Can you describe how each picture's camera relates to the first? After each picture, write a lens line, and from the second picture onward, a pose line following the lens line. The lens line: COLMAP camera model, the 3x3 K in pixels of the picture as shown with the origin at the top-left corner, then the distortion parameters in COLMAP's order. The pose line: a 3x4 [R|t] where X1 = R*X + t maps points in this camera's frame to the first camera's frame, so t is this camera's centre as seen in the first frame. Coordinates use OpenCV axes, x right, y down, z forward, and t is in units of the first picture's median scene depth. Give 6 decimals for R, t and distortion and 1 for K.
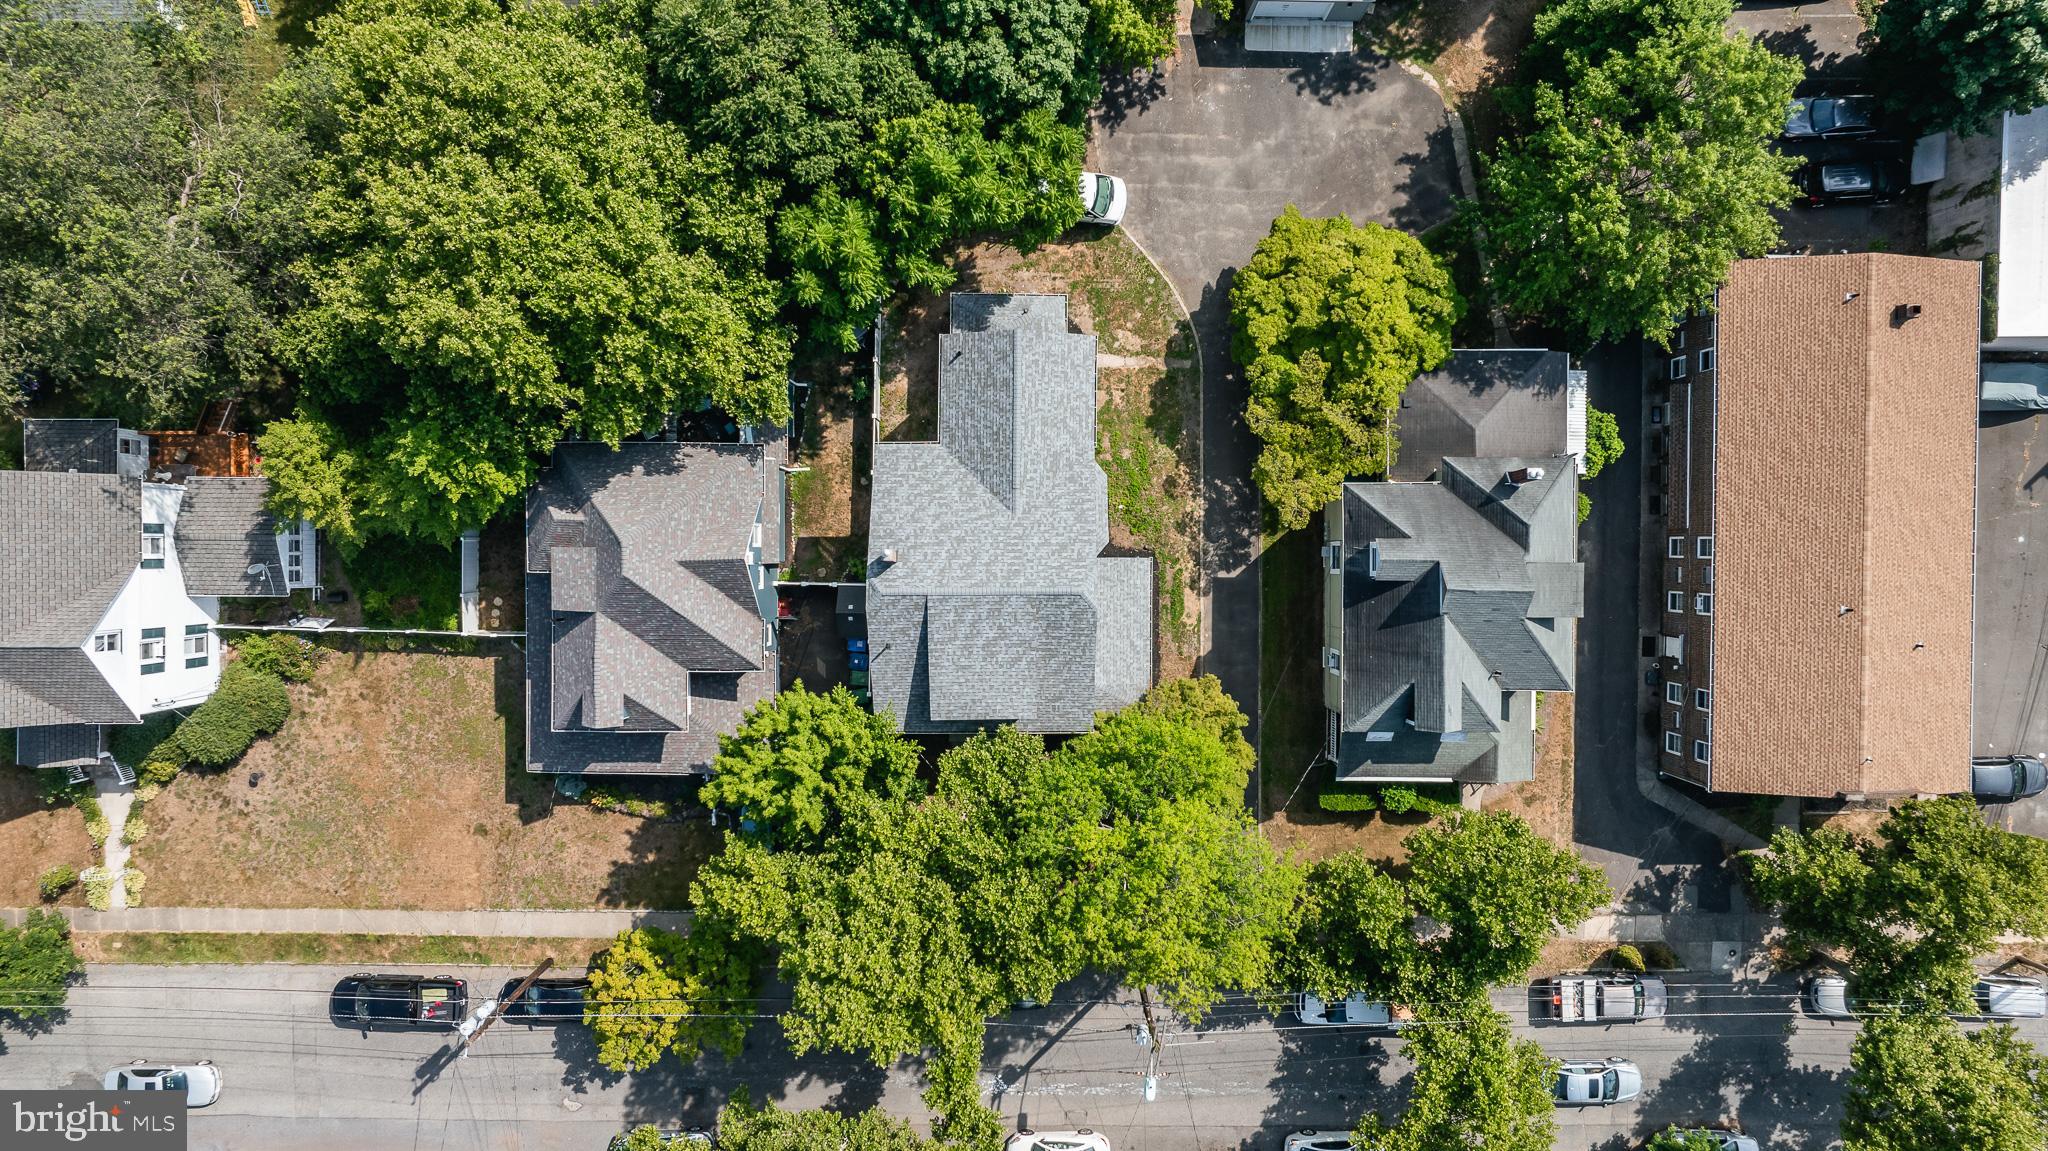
lens RADIAL K [[1414.0, 0, 1024.0], [0, 1414.0, 575.5], [0, 0, 1]] dist [-0.051153, 0.052425]
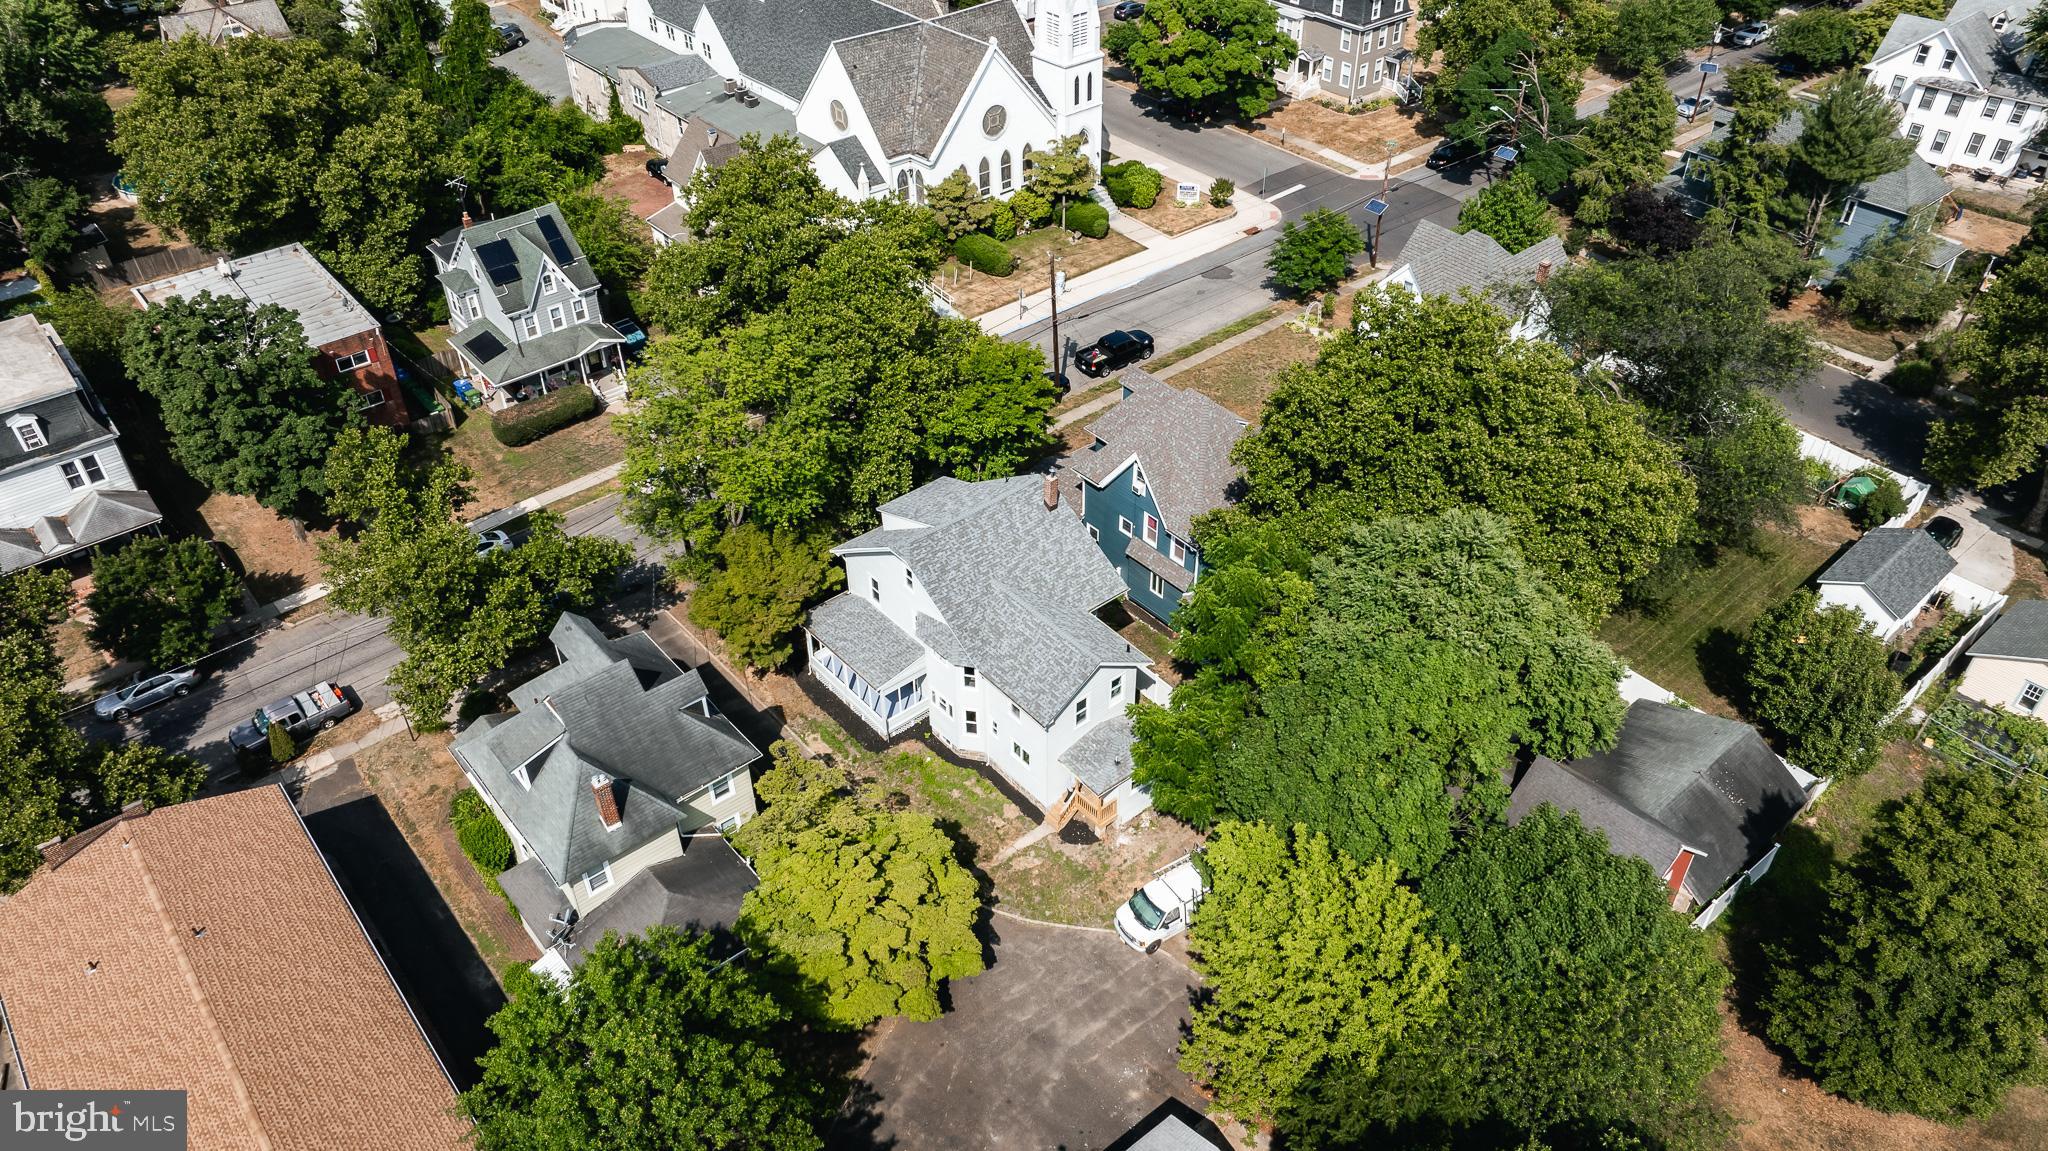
lens RADIAL K [[1414.0, 0, 1024.0], [0, 1414.0, 575.5], [0, 0, 1]] dist [-0.051153, 0.052425]
pose [[-0.760290, 0.411449, -0.502662, 0.485850], [-0.649546, -0.489819, 0.581521, -0.626145], [-0.006947, 0.768627, 0.639659, 0.225409]]
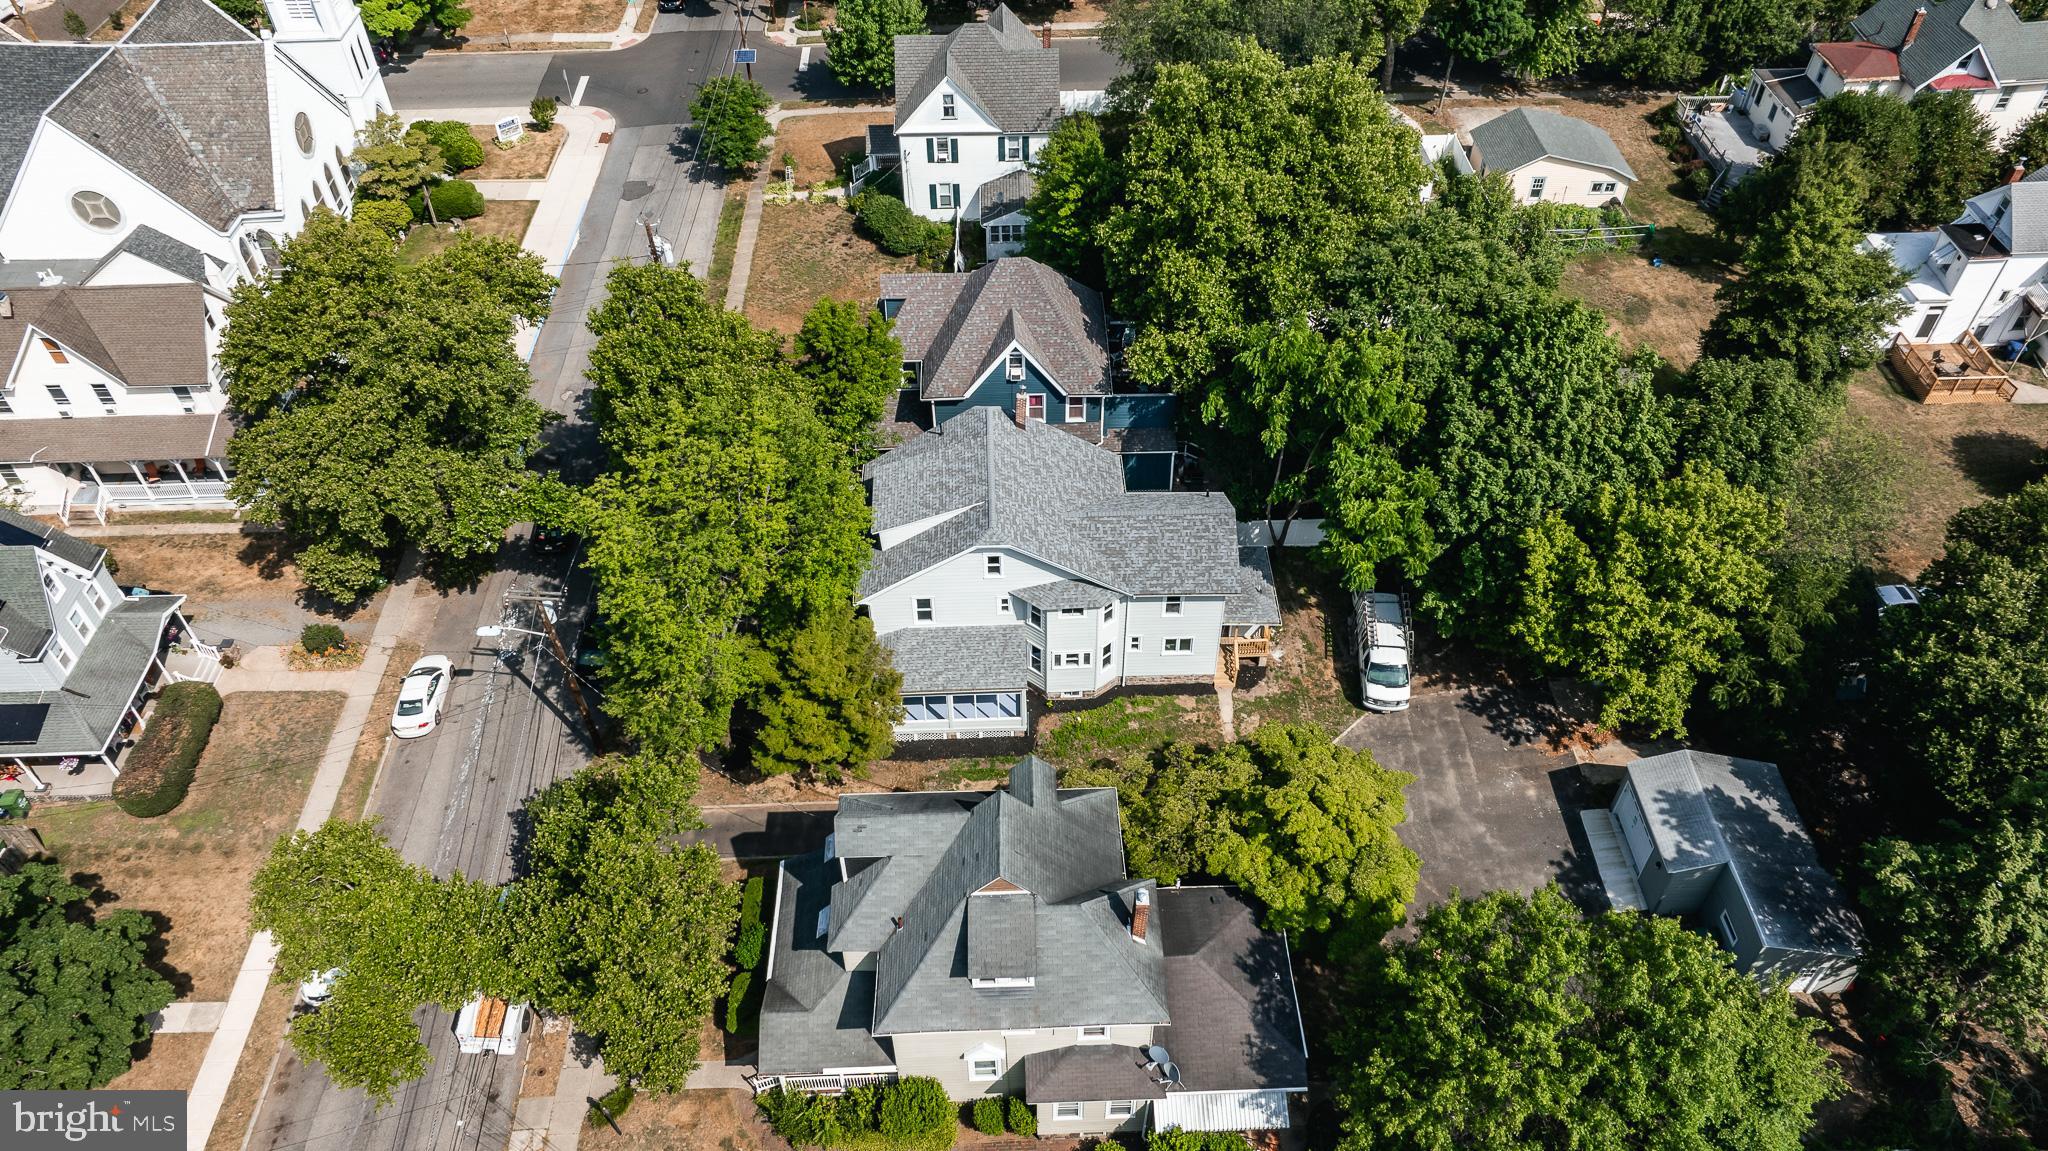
lens RADIAL K [[1414.0, 0, 1024.0], [0, 1414.0, 575.5], [0, 0, 1]] dist [-0.051153, 0.052425]
pose [[0.030320, 0.712957, -0.700552, 0.678686], [-0.999484, 0.014218, -0.028788, 0.015965], [-0.010565, 0.701064, 0.713020, 0.233992]]
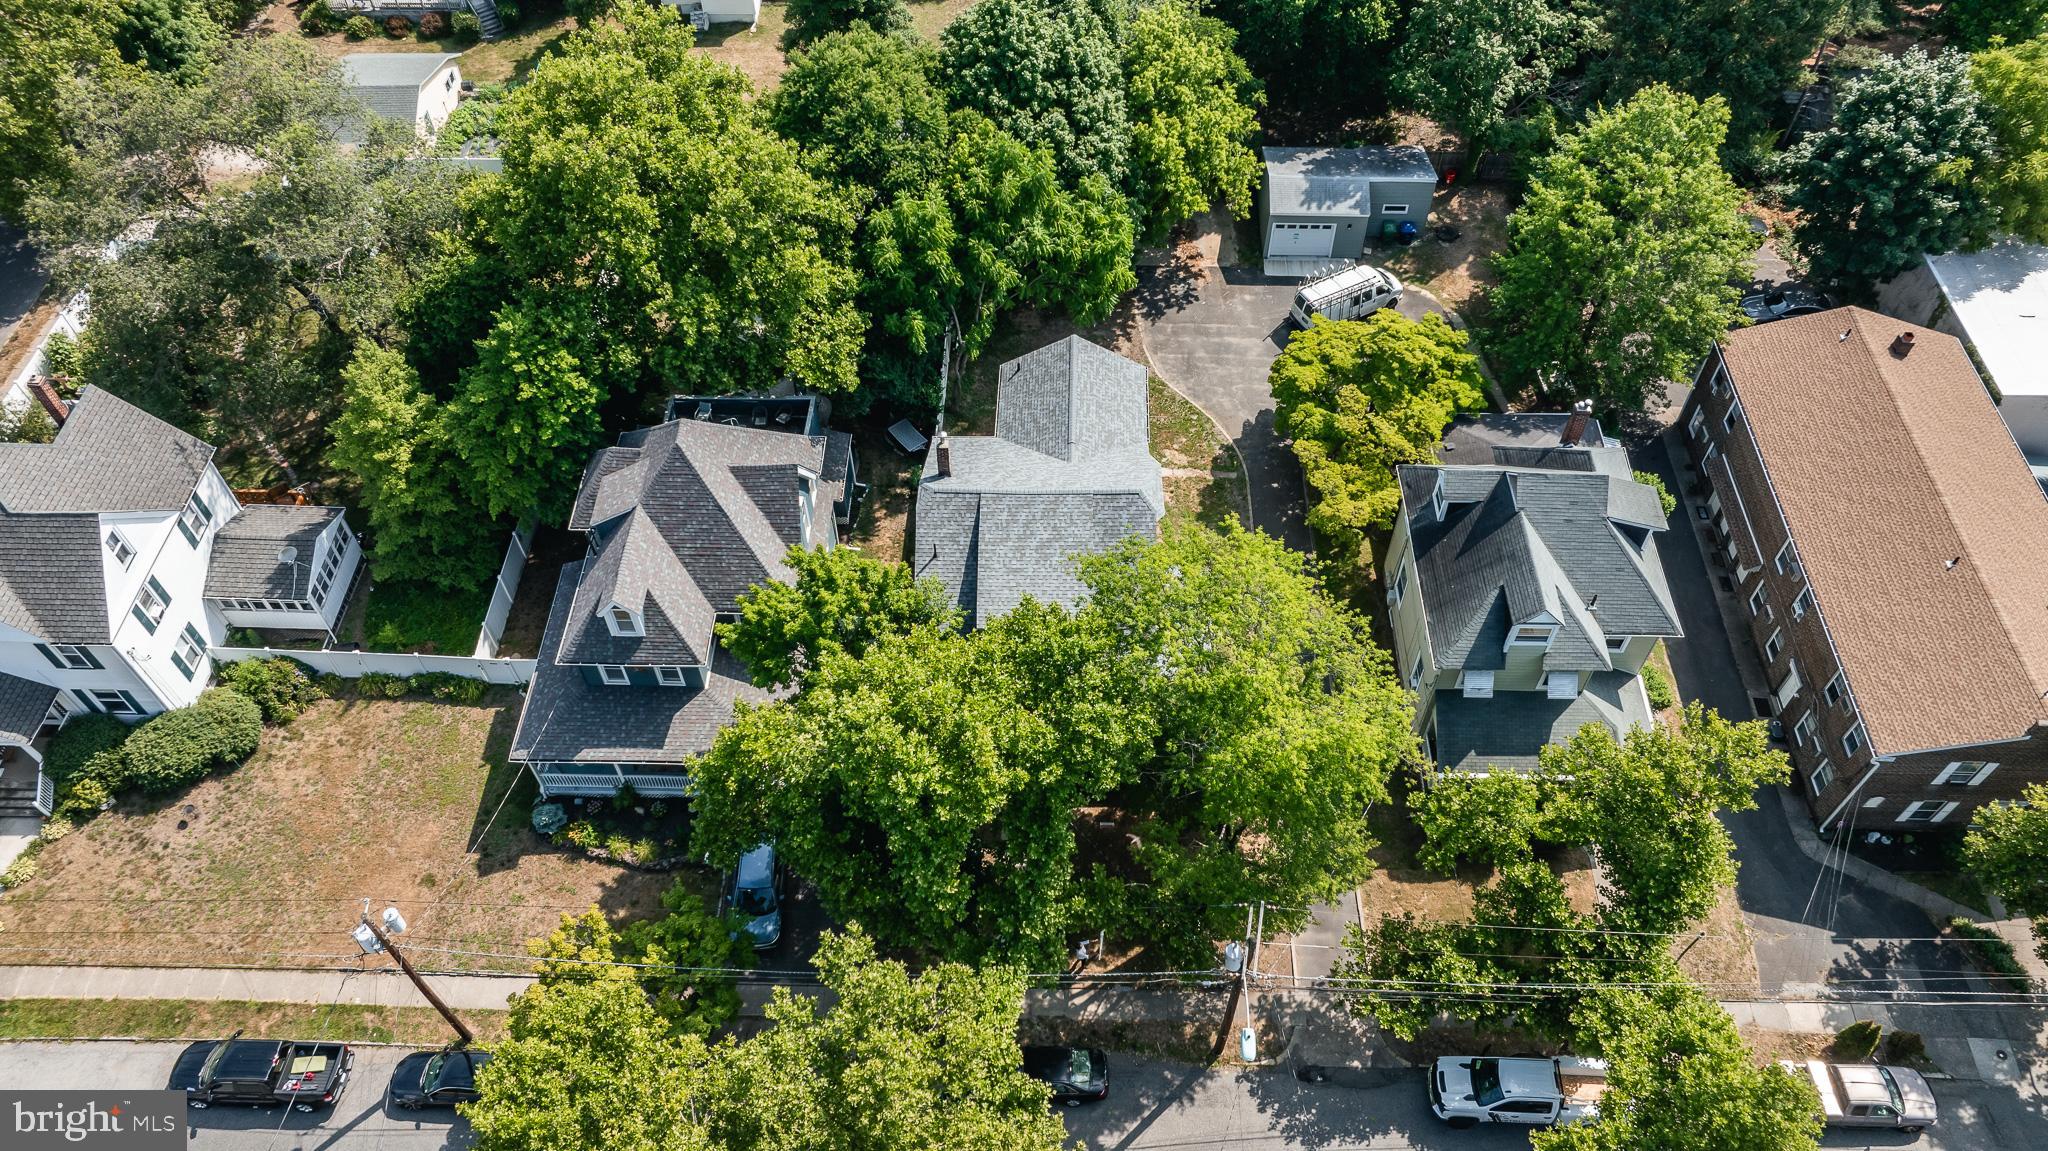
lens RADIAL K [[1428.5, 0, 1020.8], [0, 1428.5, 604.3], [0, 0, 1]] dist [-0.067832, 0.085722]
pose [[0.999628, 0.015883, -0.022183, -0.015506], [-0.026224, 0.783707, -0.620577, 0.577427], [0.007529, 0.620927, 0.783832, 0.238074]]
